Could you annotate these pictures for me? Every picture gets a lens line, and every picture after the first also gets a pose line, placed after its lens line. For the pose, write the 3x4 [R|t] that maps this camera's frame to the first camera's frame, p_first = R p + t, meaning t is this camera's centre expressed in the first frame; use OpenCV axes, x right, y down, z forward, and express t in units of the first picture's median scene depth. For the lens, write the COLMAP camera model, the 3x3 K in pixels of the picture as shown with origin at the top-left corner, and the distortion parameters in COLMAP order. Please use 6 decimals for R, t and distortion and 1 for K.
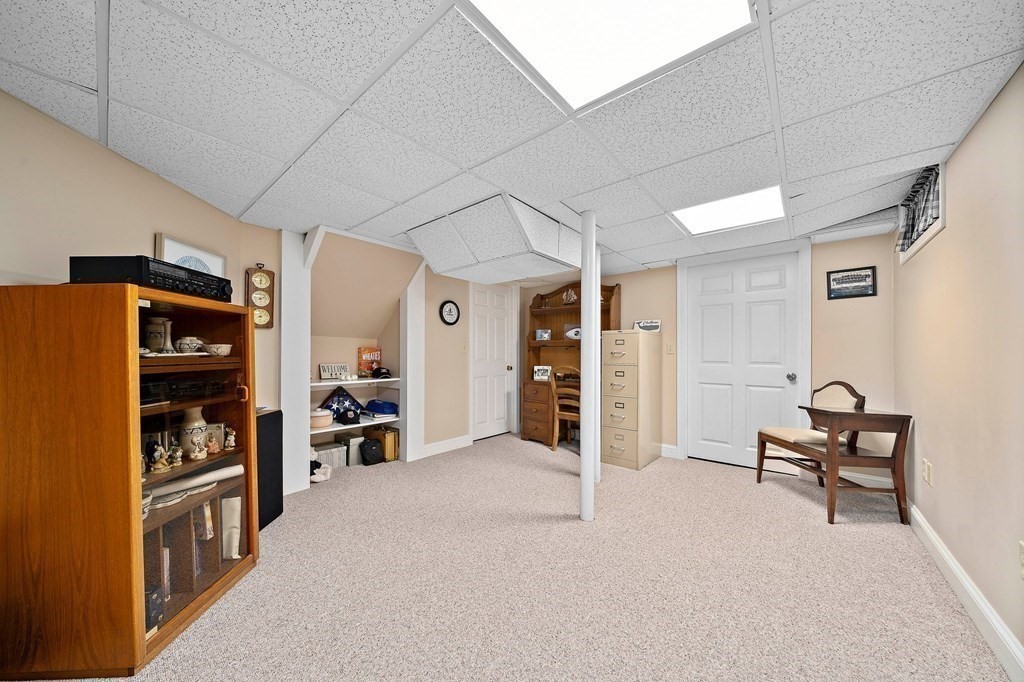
lens RADIAL K [[351.0, 0, 505.1], [0, 351.0, 346.4], [0, 0, 1]] dist [-0.008337, 0.000033]
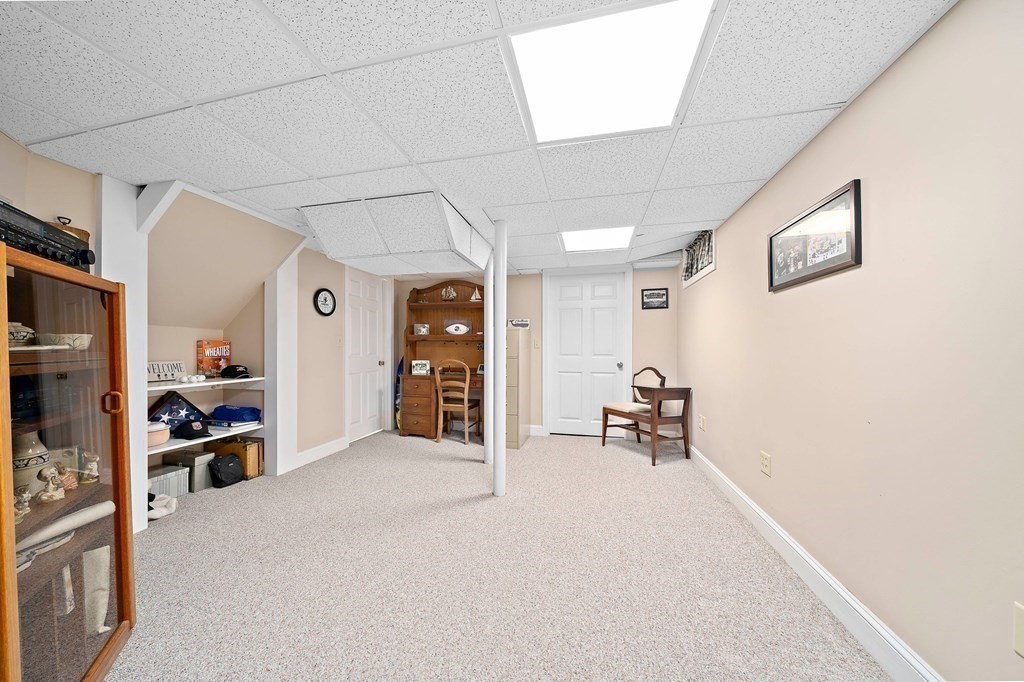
lens RADIAL K [[352.1, 0, 505.5], [0, 352.1, 341.9], [0, 0, 1]] dist [-0.009716, 0.000040]
pose [[0.889226, 0.007231, 0.457410, -0.221098], [-0.007964, 0.999968, -0.000326, 0.002153], [-0.457398, -0.003353, 0.889256, -0.007565]]
